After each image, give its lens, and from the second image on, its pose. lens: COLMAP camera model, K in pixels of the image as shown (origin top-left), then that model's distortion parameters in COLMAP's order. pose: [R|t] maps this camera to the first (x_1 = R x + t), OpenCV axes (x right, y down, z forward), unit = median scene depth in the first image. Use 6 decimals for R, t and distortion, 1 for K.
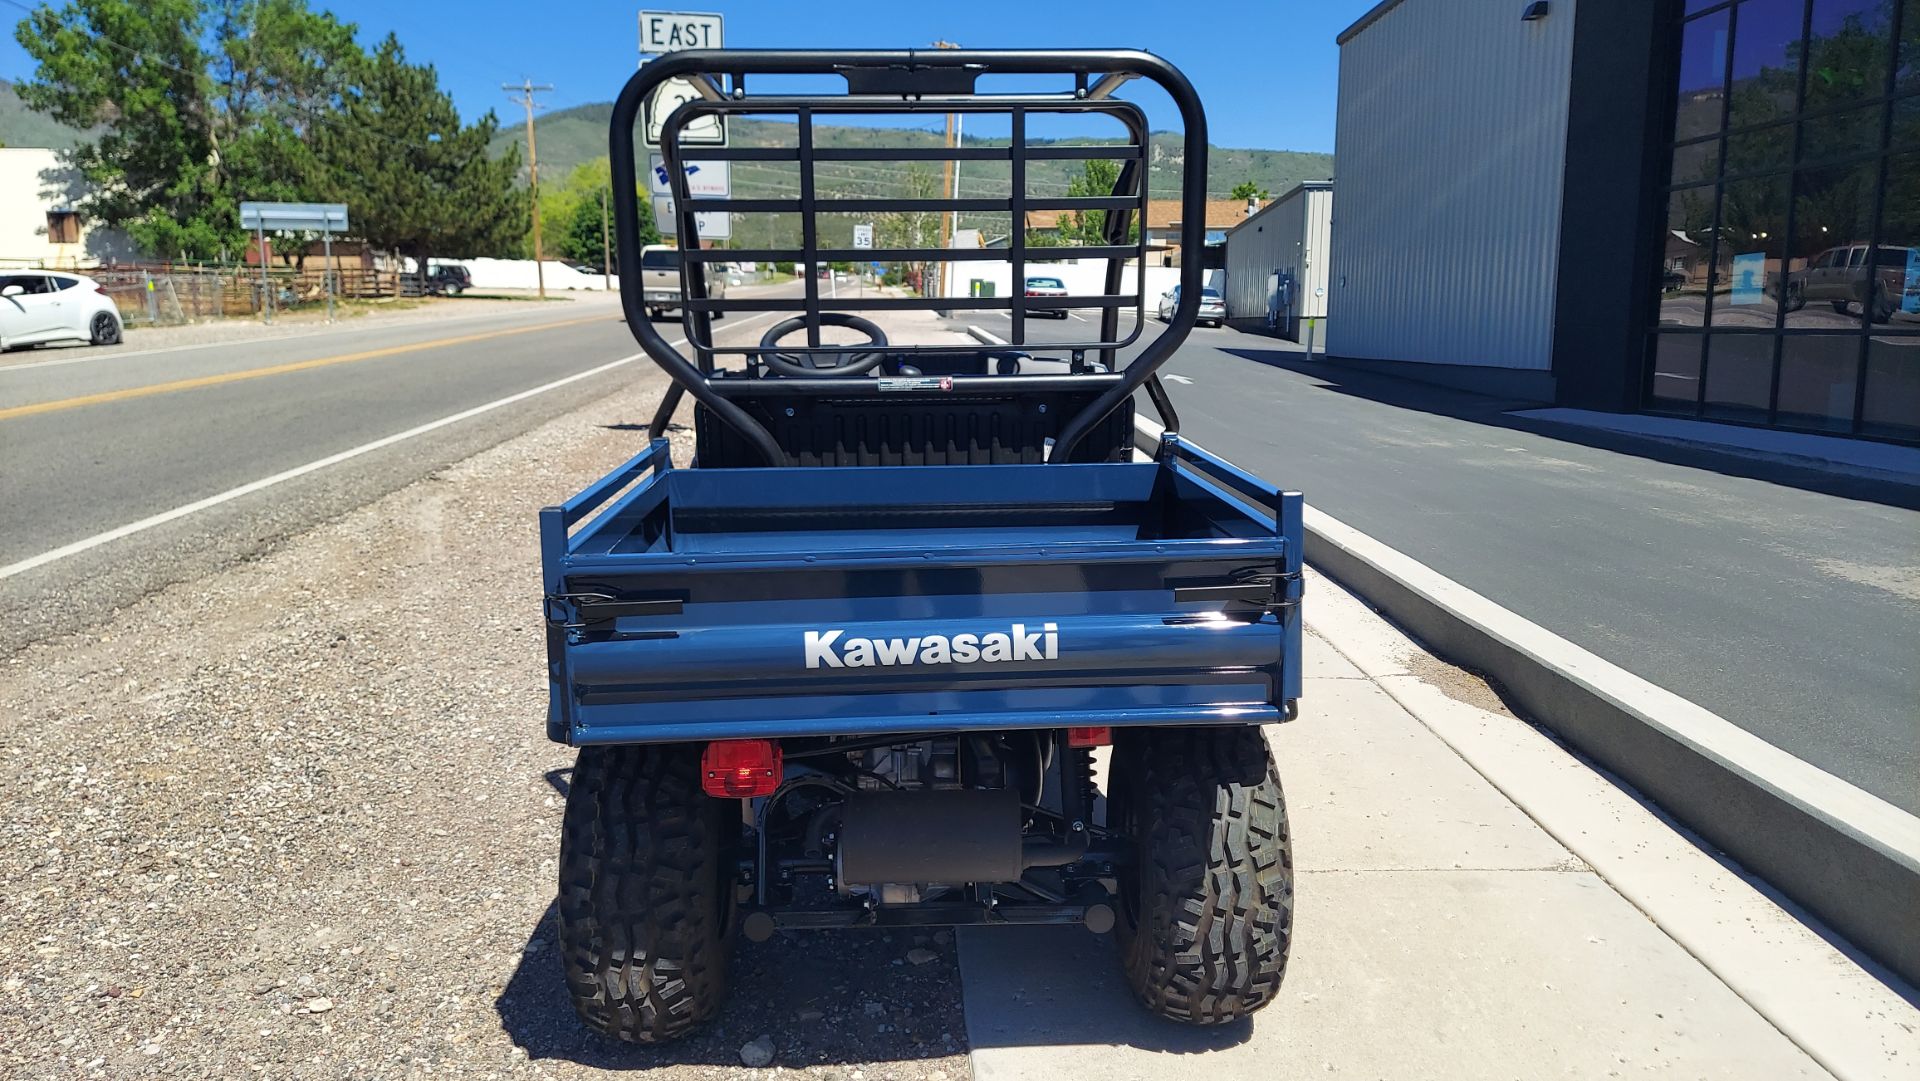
lens RADIAL K [[1377.6, 0, 961.2], [0, 1377.6, 529.2], [0, 0, 1]] dist [0.103489, -0.153553]
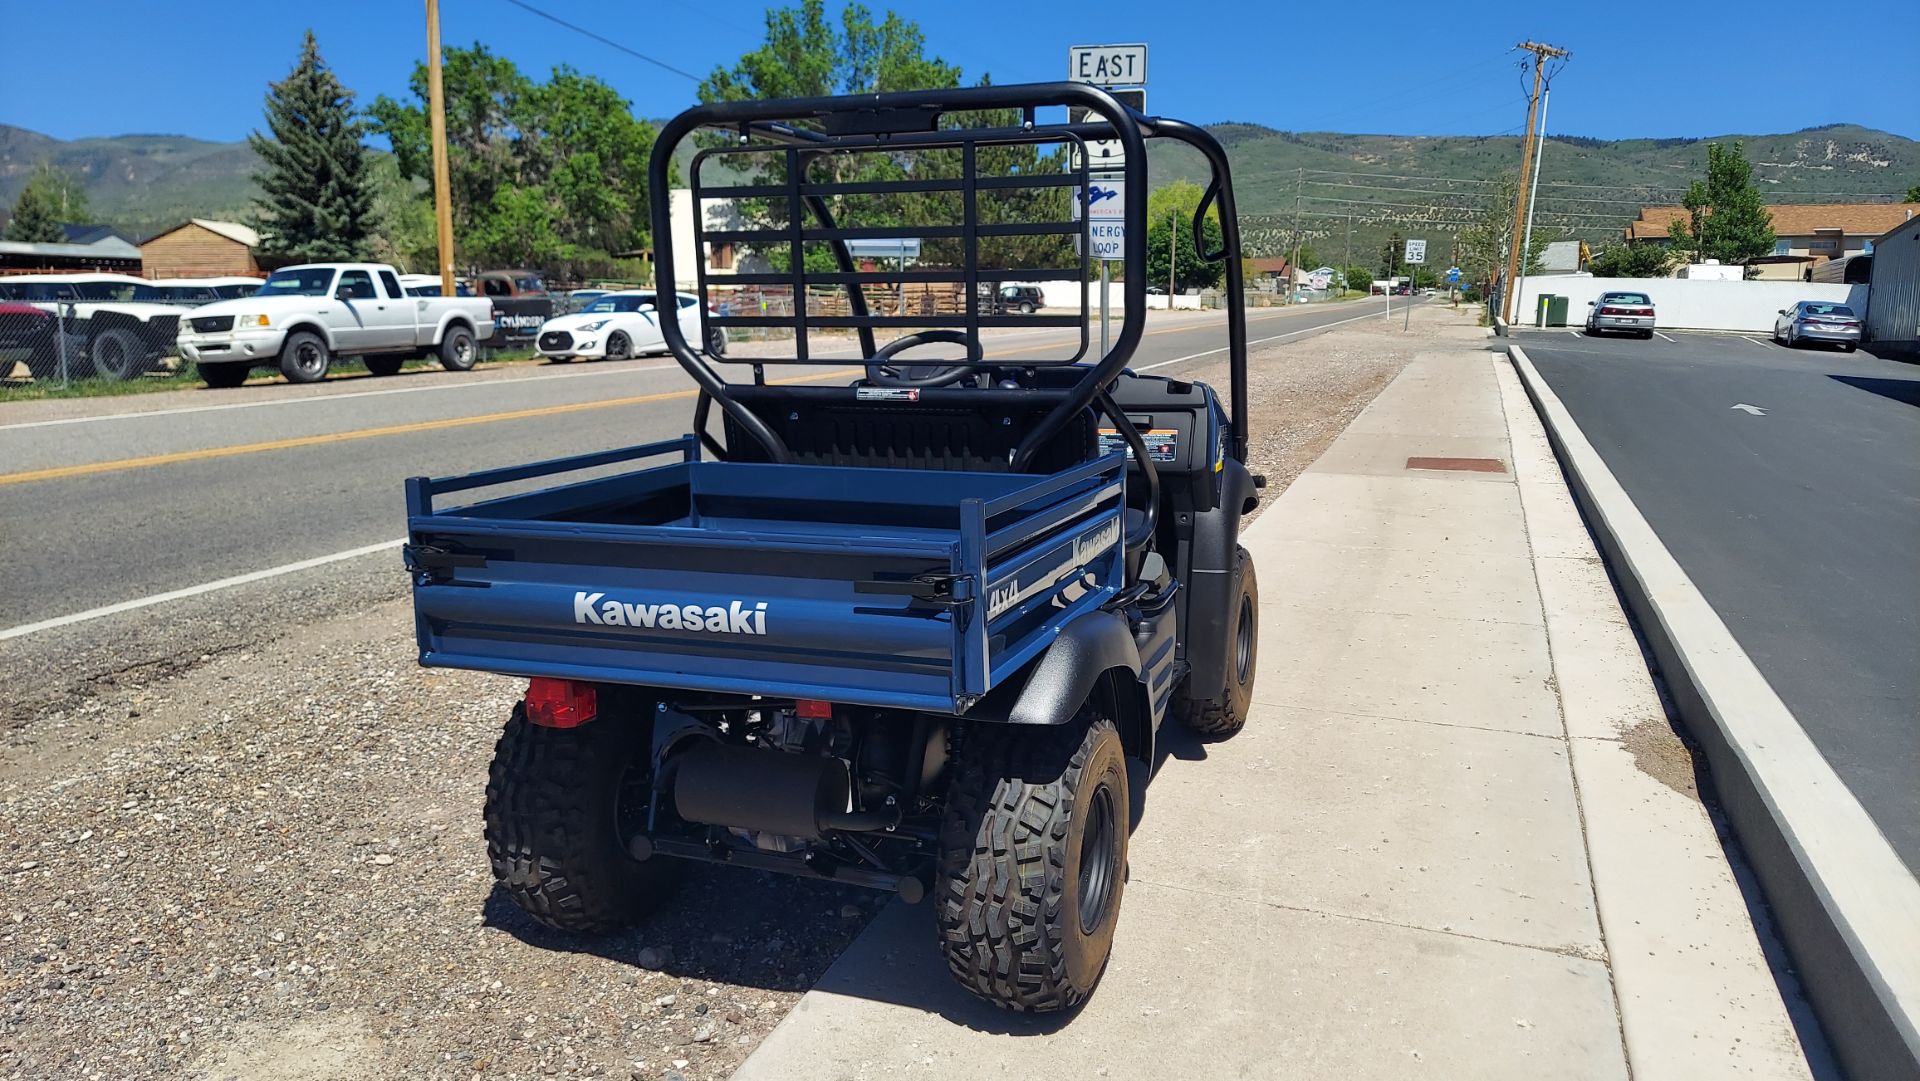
lens RADIAL K [[1371.9, 0, 961.9], [0, 1371.9, 534.0], [0, 0, 1]] dist [0.092320, -0.104318]
pose [[0.920209, 0.067453, -0.385572, 0.452777], [-0.070848, 0.997472, 0.005416, -0.004155], [0.384962, 0.022333, 0.922662, 0.013913]]
